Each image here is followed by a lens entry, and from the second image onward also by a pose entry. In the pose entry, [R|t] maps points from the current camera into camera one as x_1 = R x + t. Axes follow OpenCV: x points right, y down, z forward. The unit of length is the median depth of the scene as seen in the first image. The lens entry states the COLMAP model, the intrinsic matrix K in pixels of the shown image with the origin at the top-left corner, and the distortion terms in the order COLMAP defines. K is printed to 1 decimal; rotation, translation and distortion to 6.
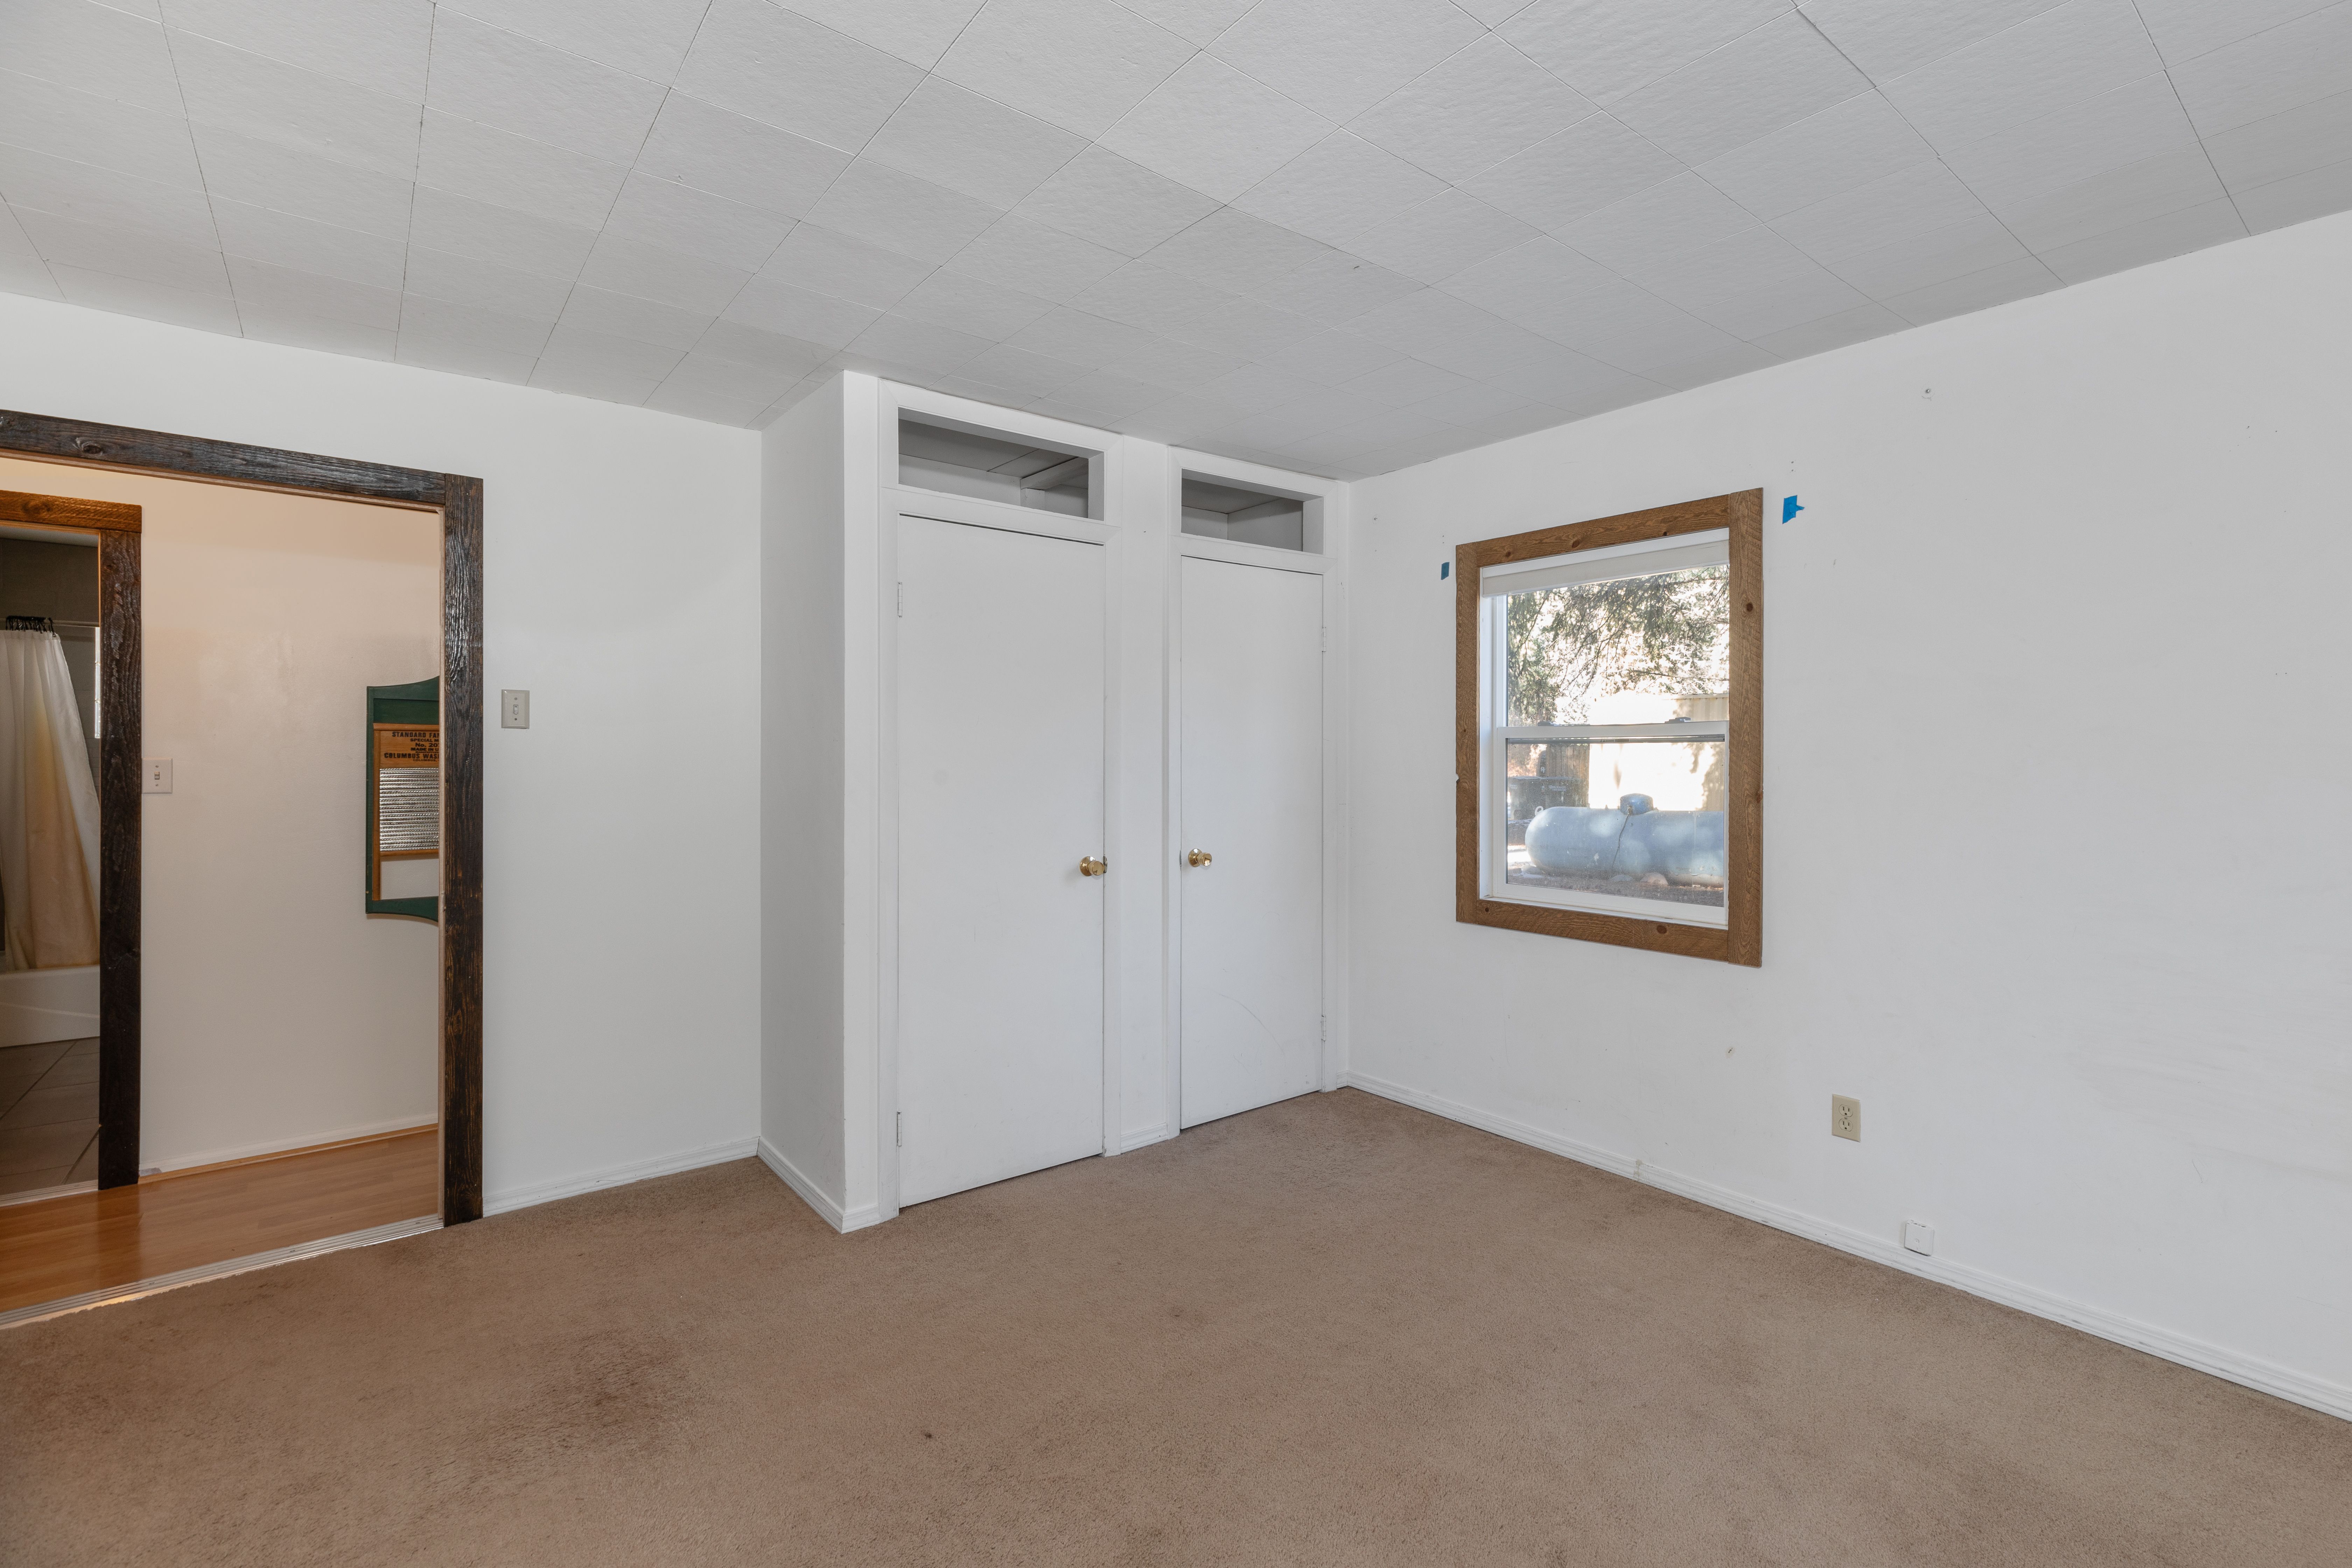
lens RADIAL K [[1074.8, 0, 1181.4], [0, 1074.8, 763.5], [0, 0, 1]] dist [0.004525, 0.001186]
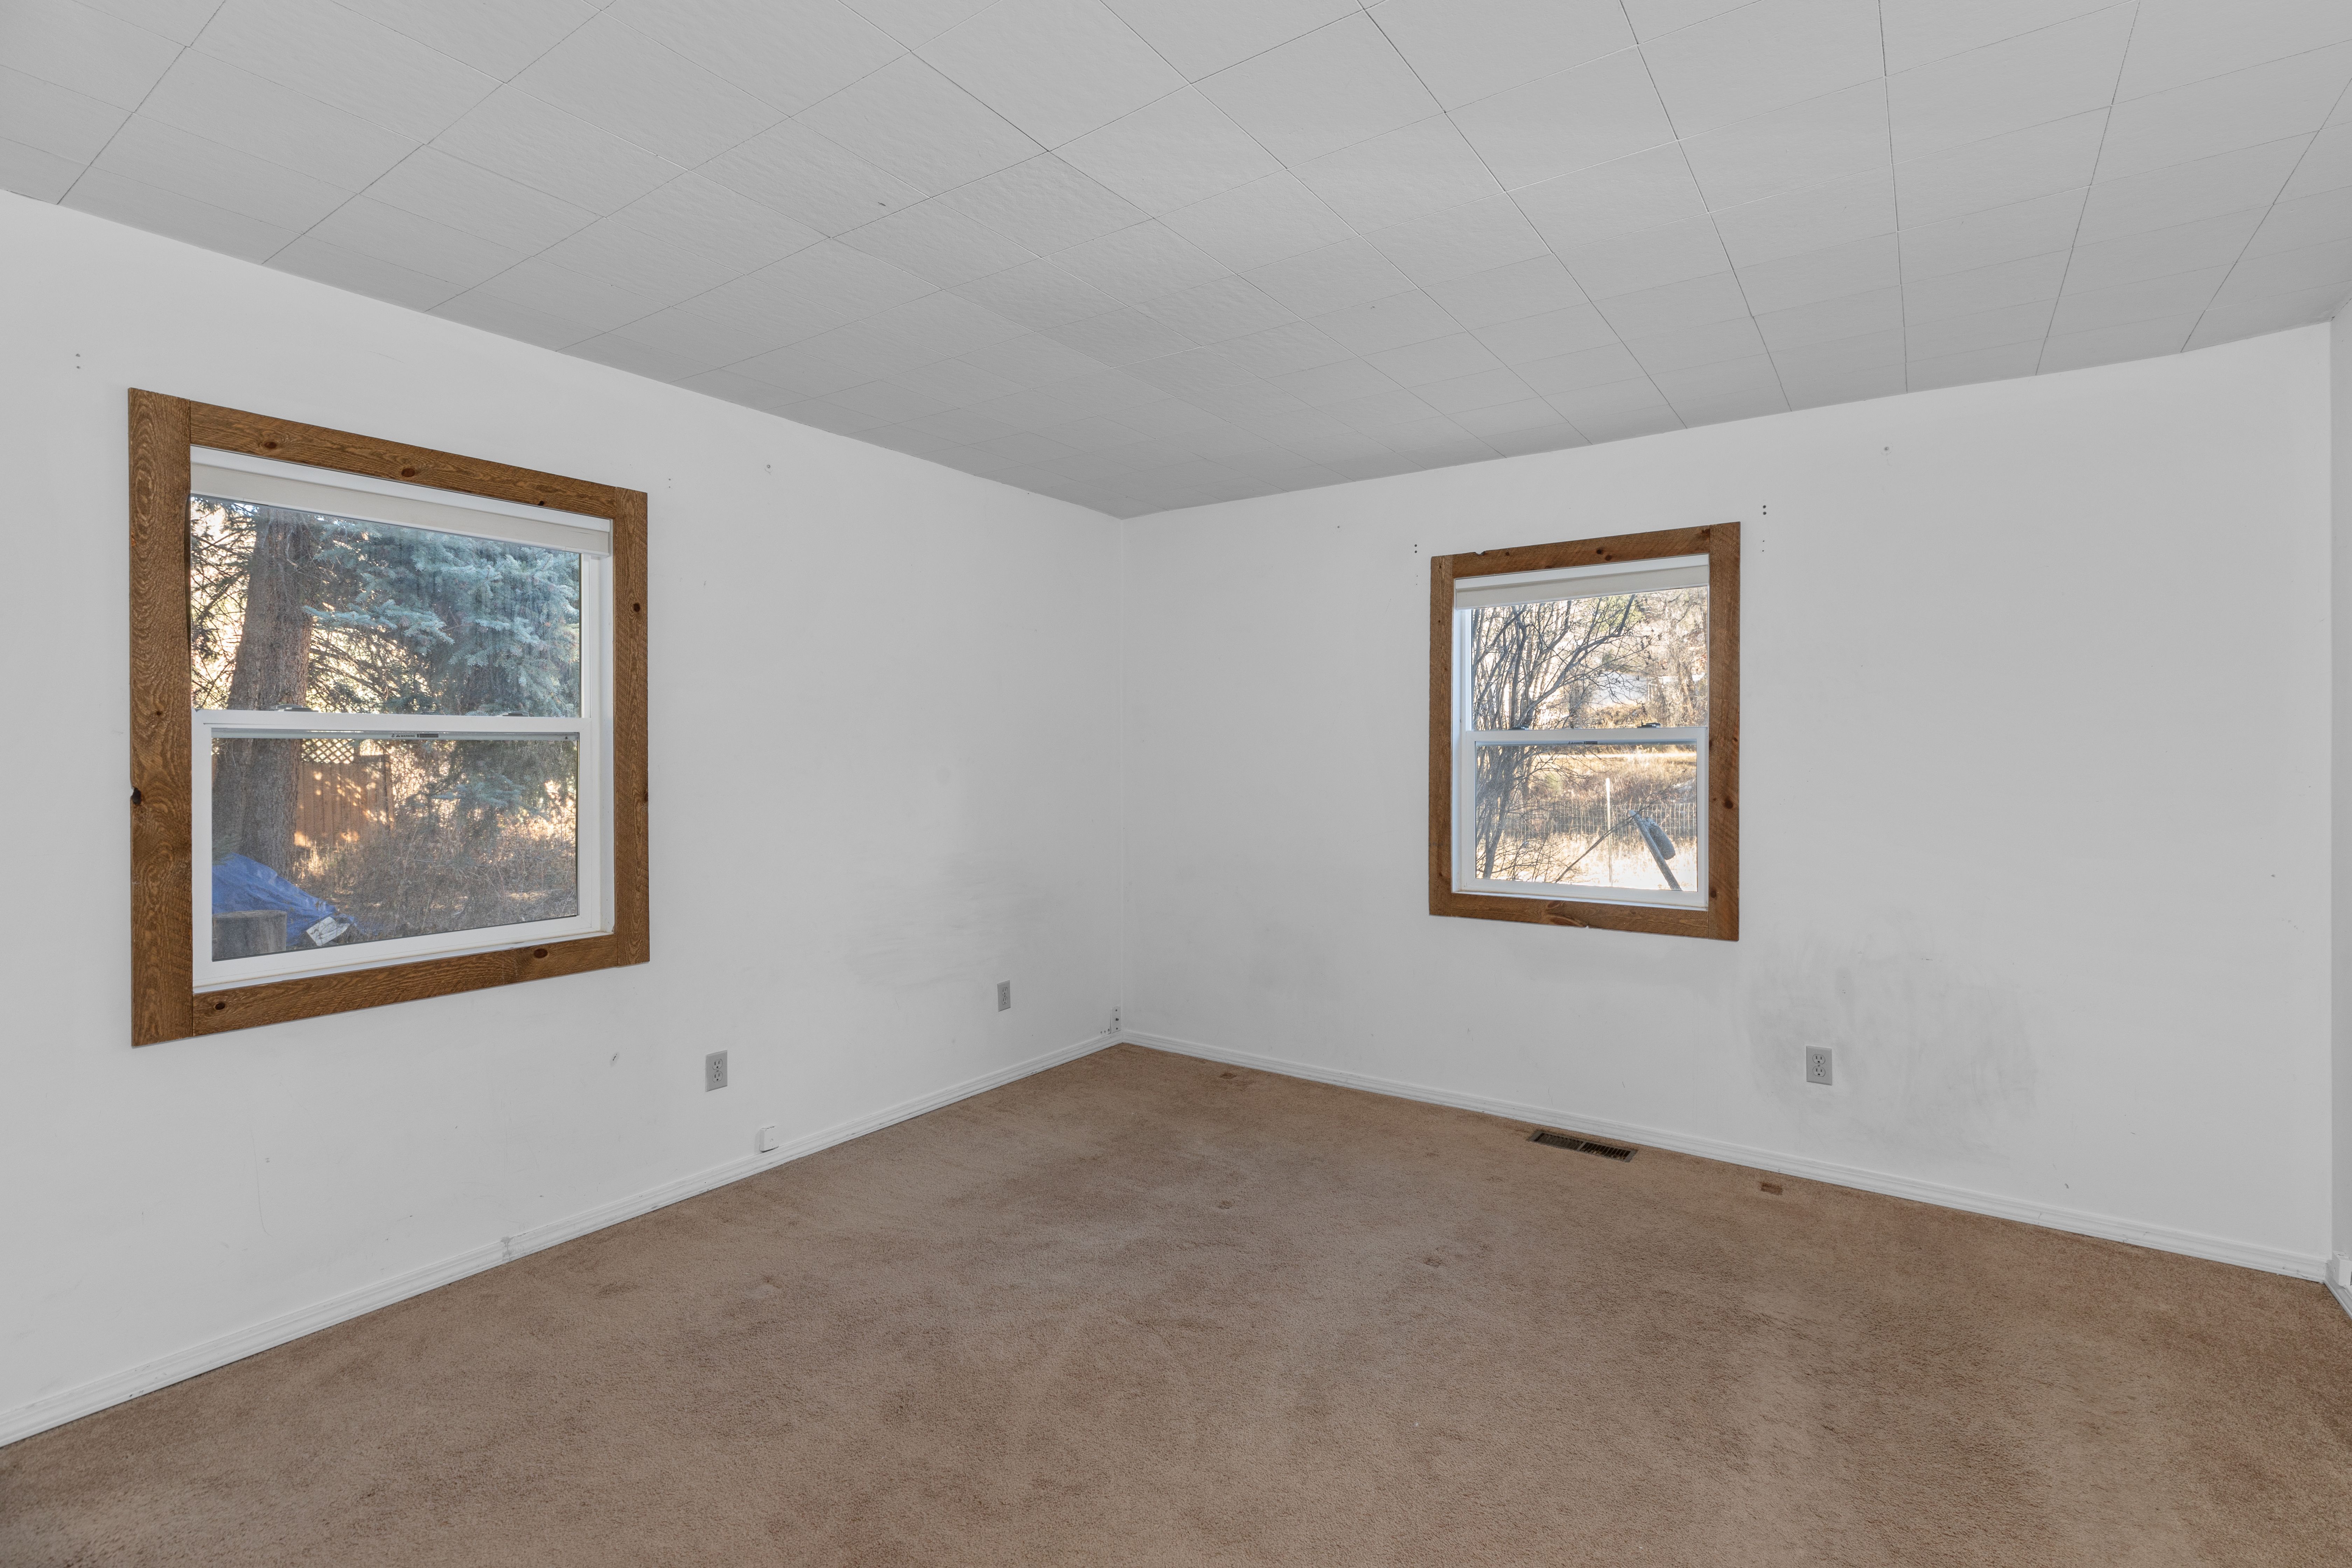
lens RADIAL K [[1074.8, 0, 1179.6], [0, 1074.8, 773.9], [0, 0, 1]] dist [0.004525, 0.001186]
pose [[-0.307114, -0.007668, 0.951642, -0.576709], [0.017756, 0.999747, 0.013785, 0.005429], [-0.951507, 0.021131, -0.306900, 0.810391]]
